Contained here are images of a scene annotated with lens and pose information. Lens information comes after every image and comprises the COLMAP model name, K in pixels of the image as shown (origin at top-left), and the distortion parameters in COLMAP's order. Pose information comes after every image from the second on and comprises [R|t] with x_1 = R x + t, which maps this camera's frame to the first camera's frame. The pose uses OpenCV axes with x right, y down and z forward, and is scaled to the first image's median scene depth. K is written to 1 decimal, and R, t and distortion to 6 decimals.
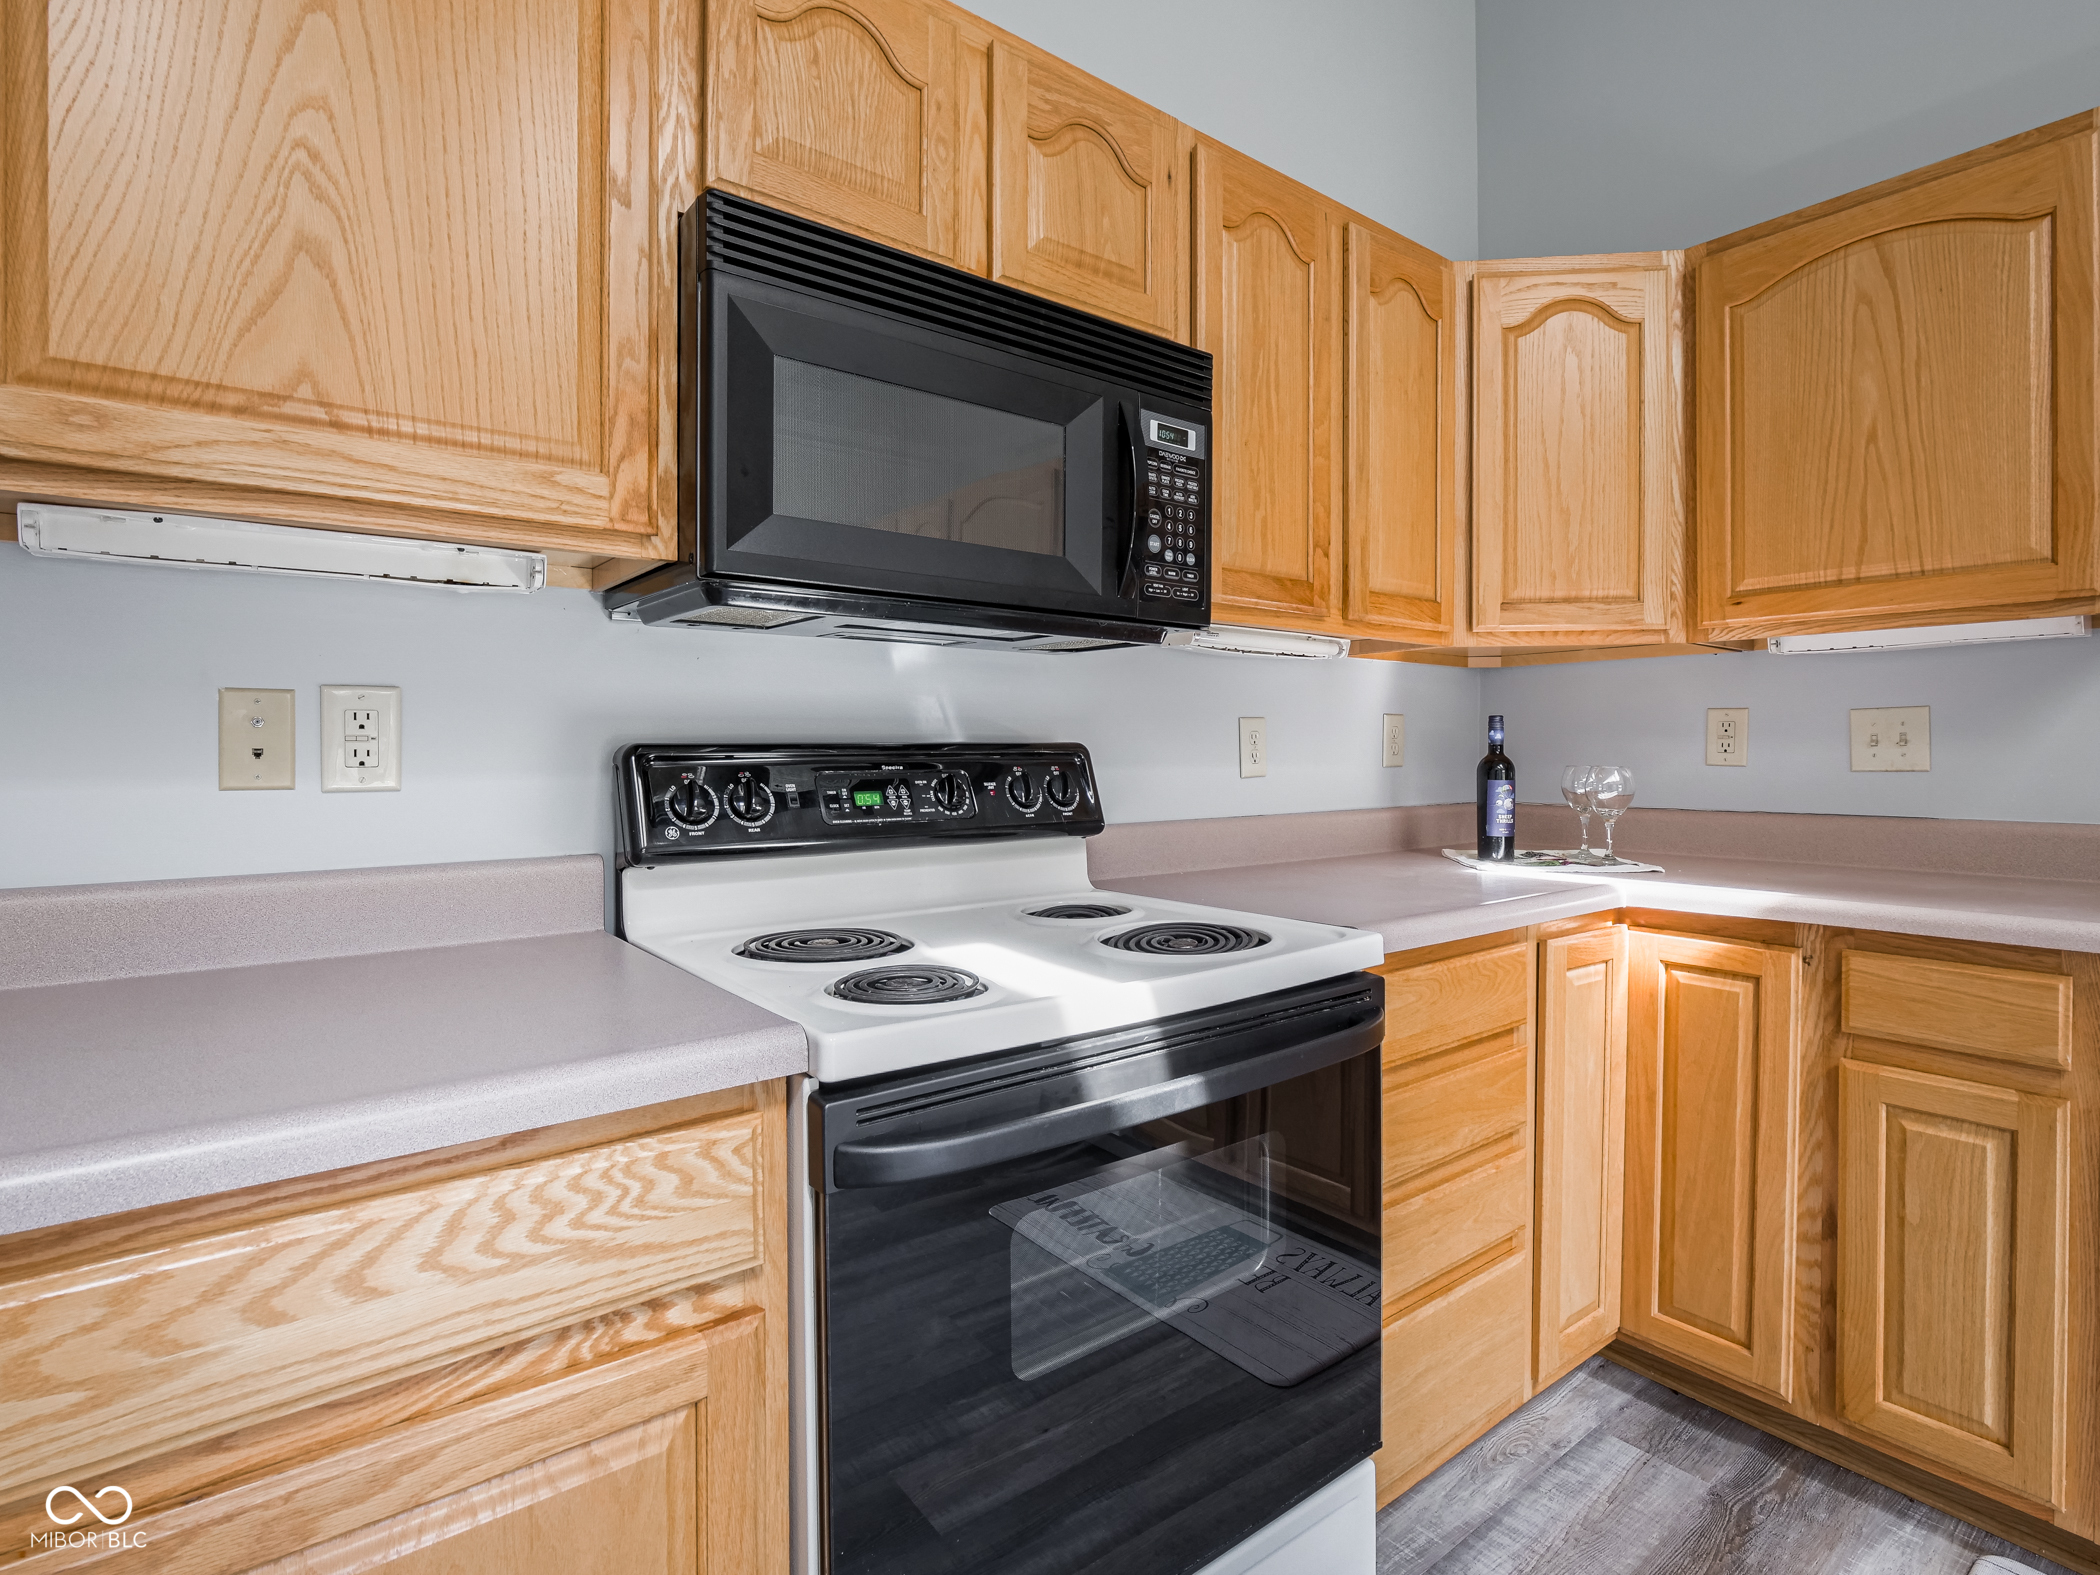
lens RADIAL K [[1064.4, 0, 1066.3], [0, 1064.4, 756.2], [0, 0, 1]] dist [-0.008735, -0.000814]
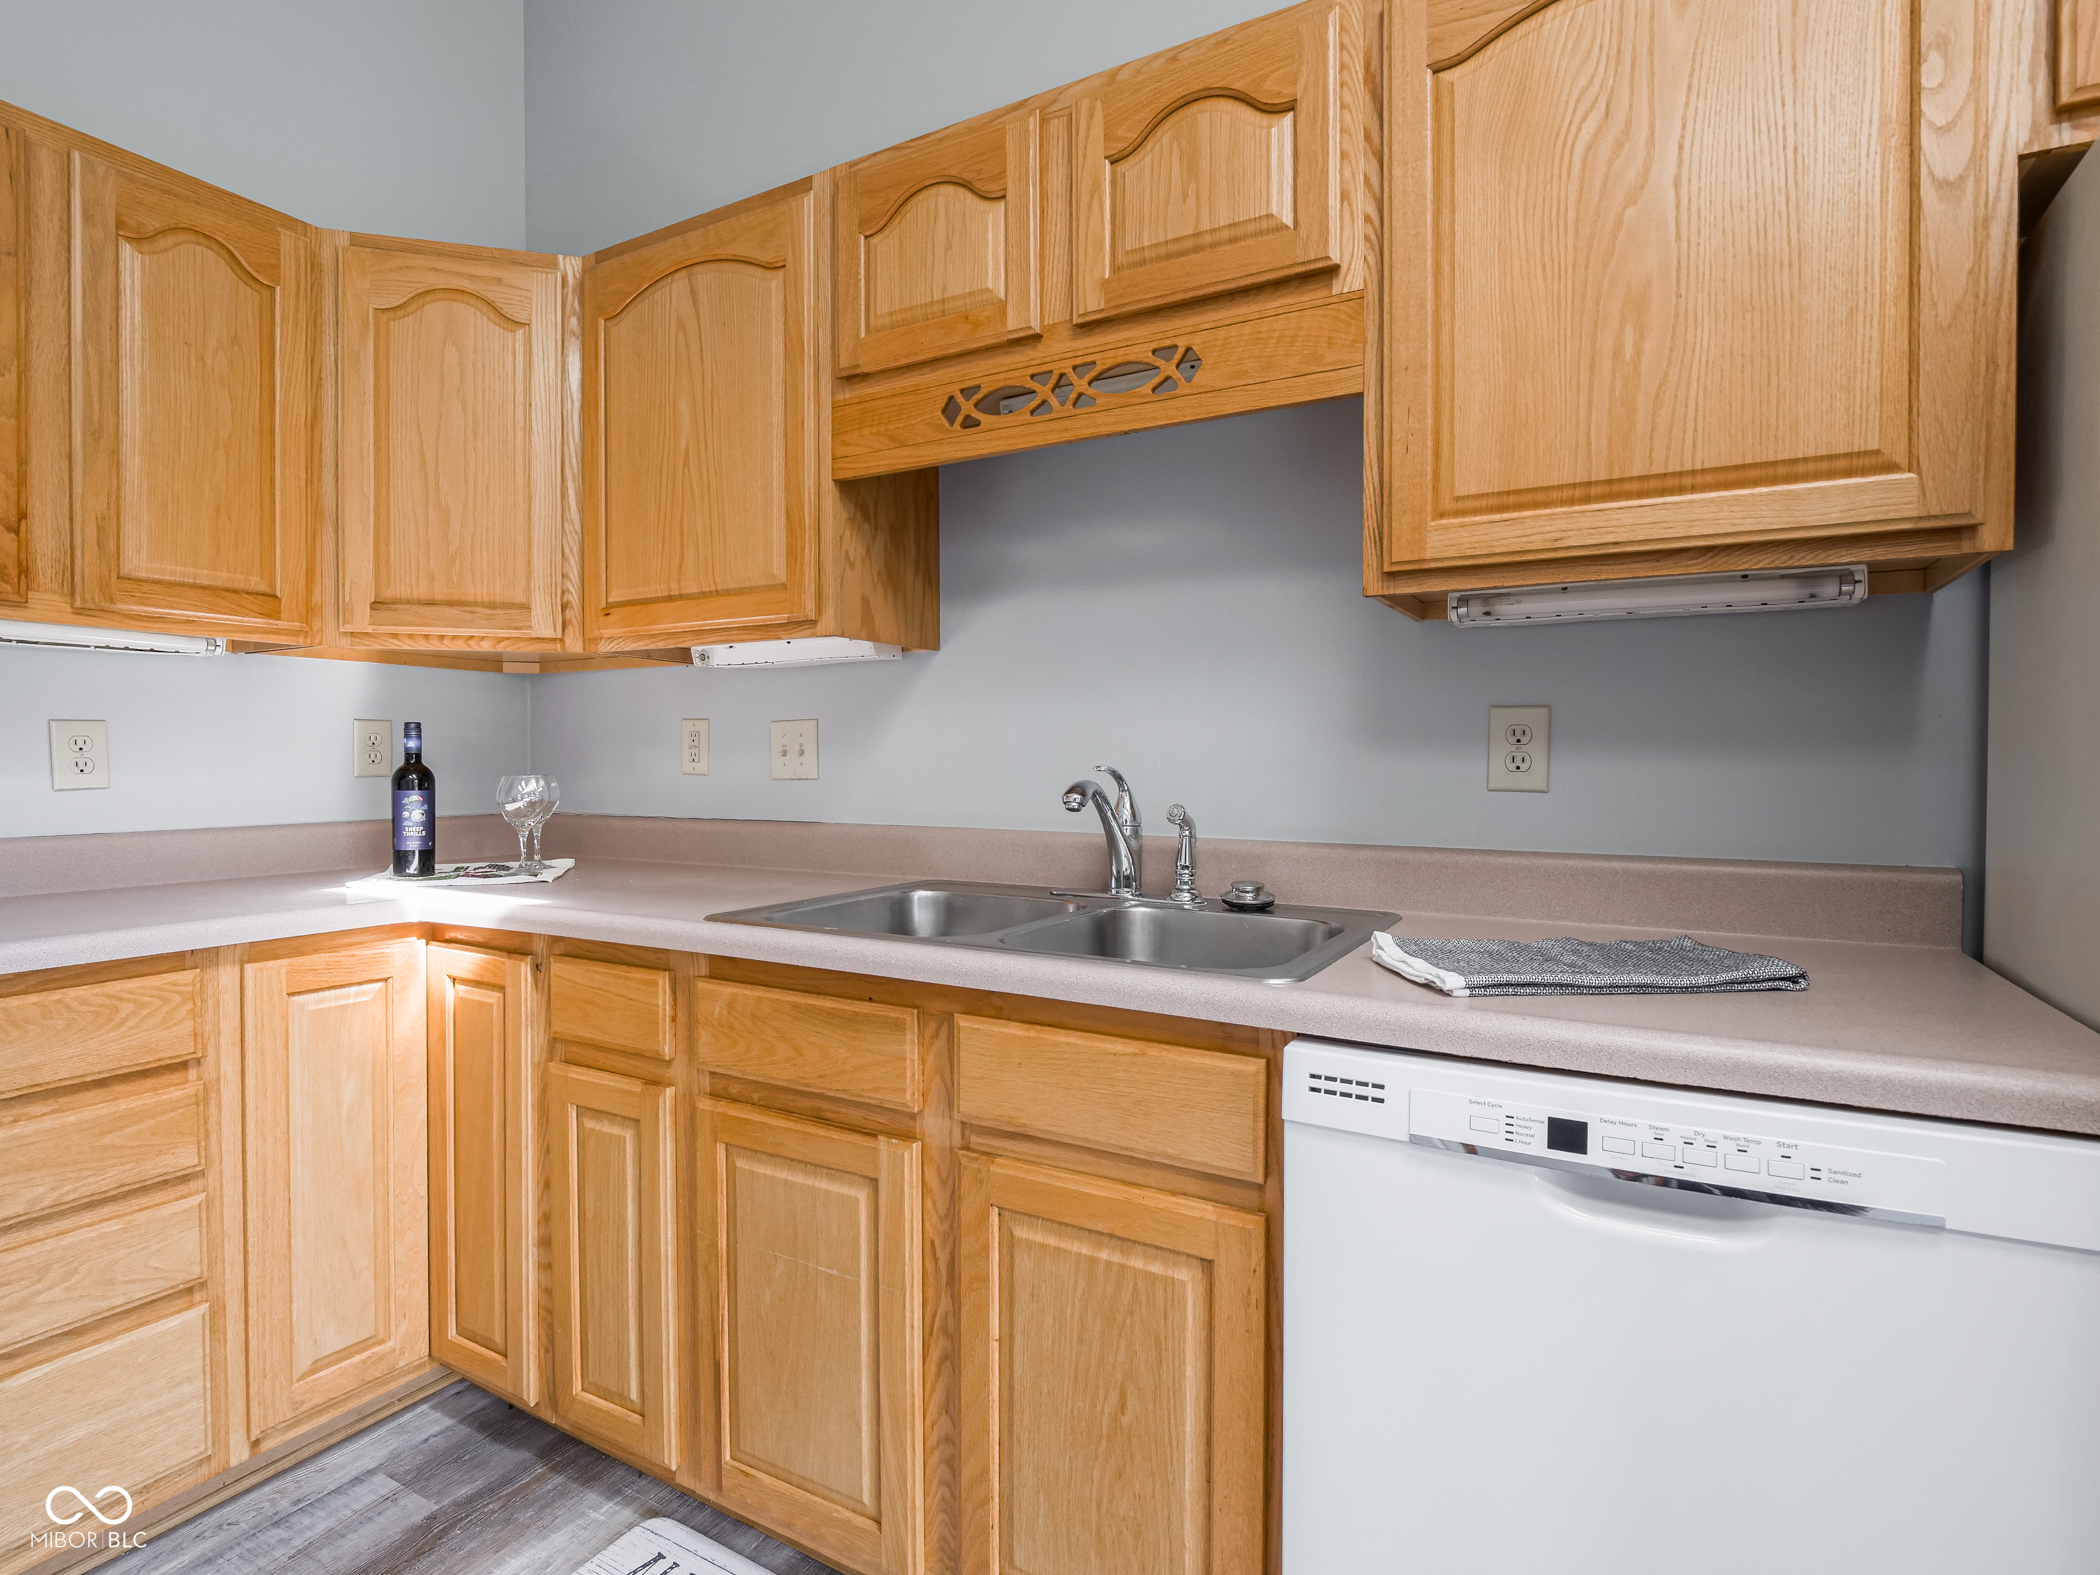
lens RADIAL K [[1064.4, 0, 1058.5], [0, 1064.4, 783.5], [0, 0, 1]] dist [-0.008735, -0.000814]
pose [[0.915556, -0.001534, 0.402187, 0.794558], [-0.003211, 0.999933, 0.011122, 0.005594], [-0.402177, -0.011474, 0.915490, -0.129406]]
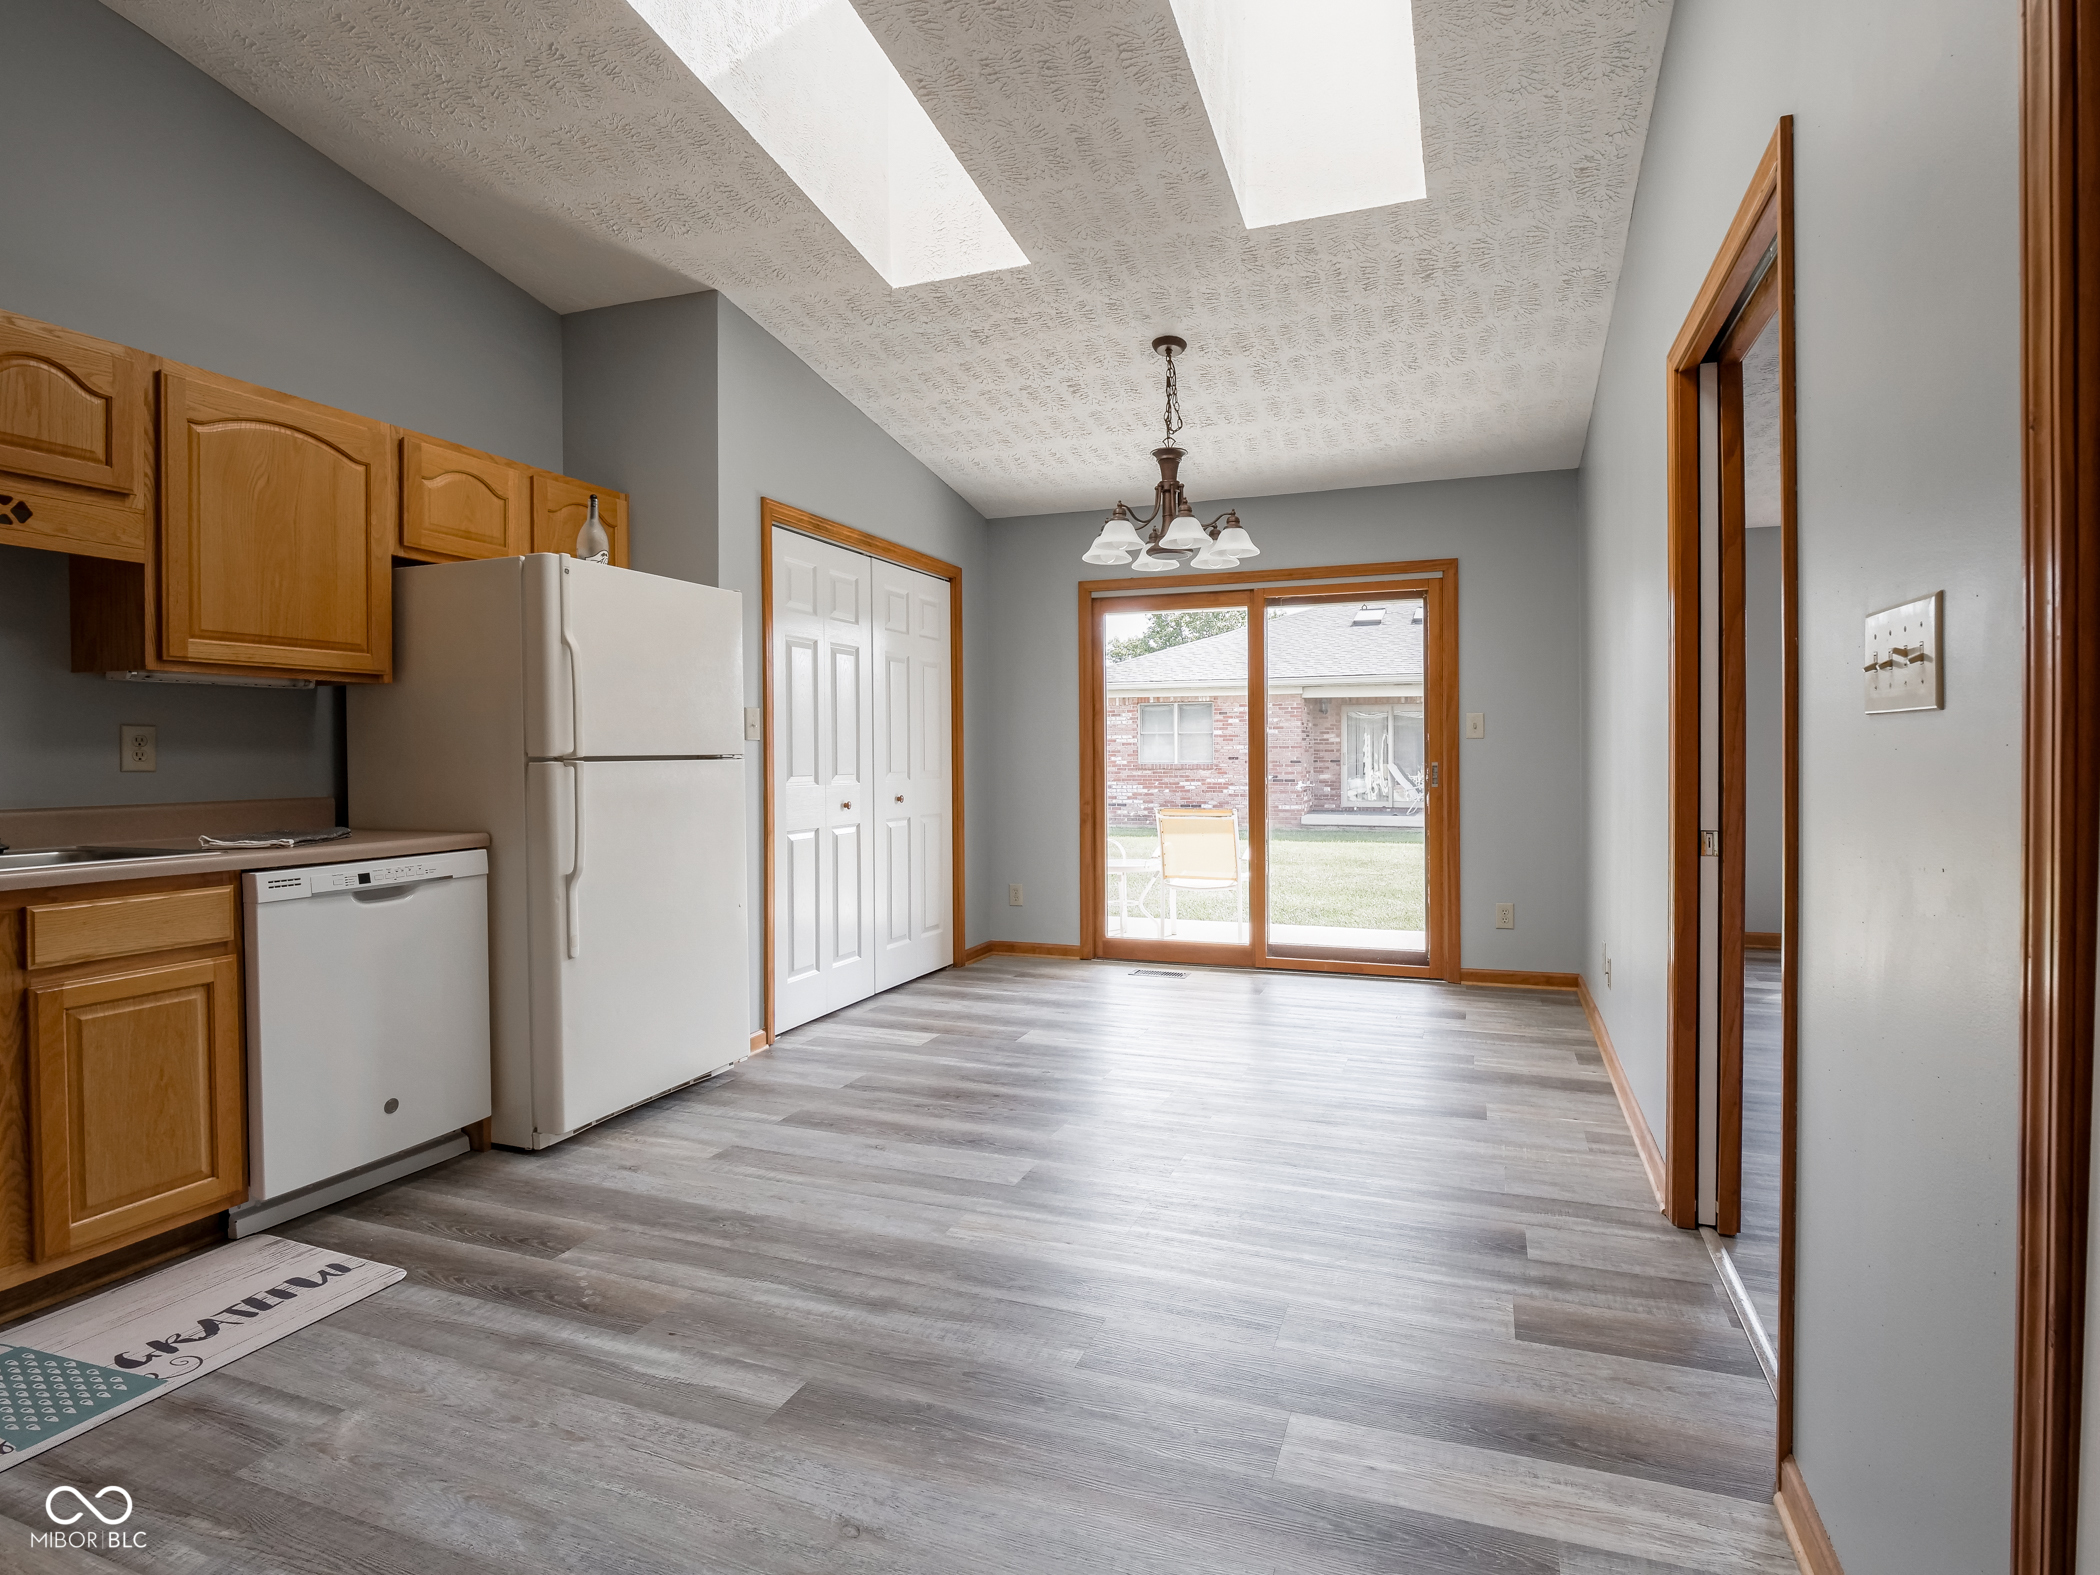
lens RADIAL K [[1064.4, 0, 1000.5], [0, 1064.4, 769.8], [0, 0, 1]] dist [-0.008735, -0.000814]
pose [[-0.484575, -0.005758, 0.874731, -0.728131], [0.015351, 0.999768, 0.015085, 0.017104], [-0.874615, 0.020737, -0.484374, 0.213750]]
